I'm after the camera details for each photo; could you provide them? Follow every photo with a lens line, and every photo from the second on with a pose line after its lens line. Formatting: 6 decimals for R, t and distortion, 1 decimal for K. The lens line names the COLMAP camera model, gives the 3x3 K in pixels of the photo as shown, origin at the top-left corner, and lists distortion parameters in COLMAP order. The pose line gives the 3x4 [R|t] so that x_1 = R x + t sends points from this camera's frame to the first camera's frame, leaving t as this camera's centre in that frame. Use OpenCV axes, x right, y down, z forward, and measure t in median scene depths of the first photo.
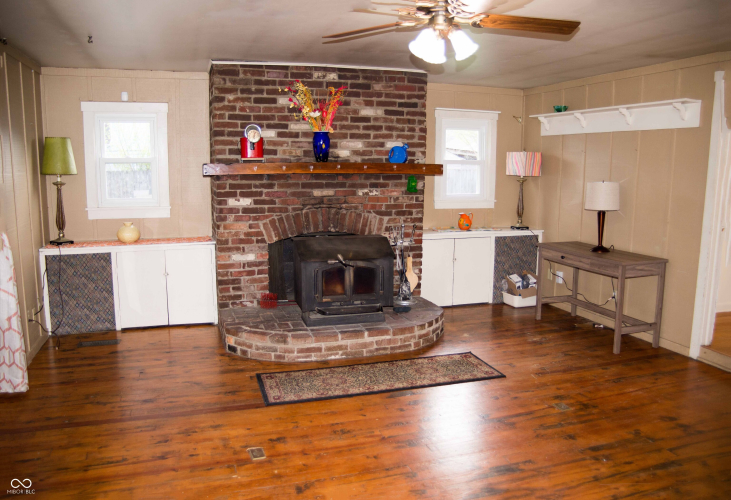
lens RADIAL K [[601.6, 0, 365.5], [0, 601.6, 250.0], [0, 0, 1]] dist [-0.000822, -0.000531]
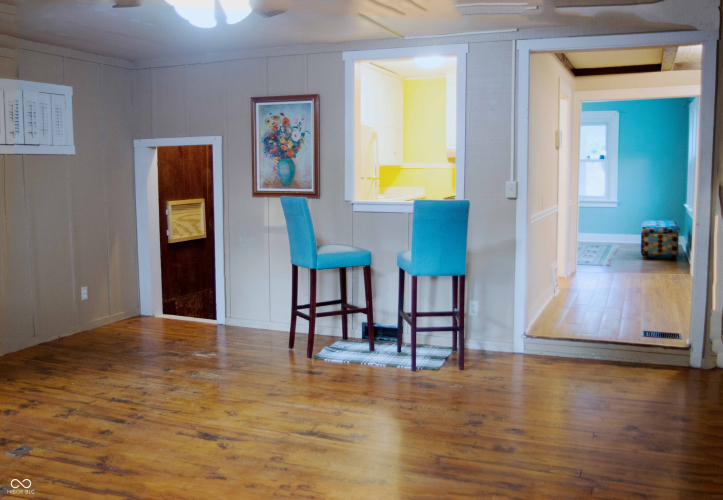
lens RADIAL K [[745.3, 0, 361.5], [0, 745.3, 250.0], [0, 0, 1]] dist [0.000275, -0.000210]
pose [[-0.770832, -0.071408, 0.633023, -0.717839], [0.093484, 0.970260, 0.223286, -0.197131], [-0.630141, 0.231293, -0.741232, 1.613223]]
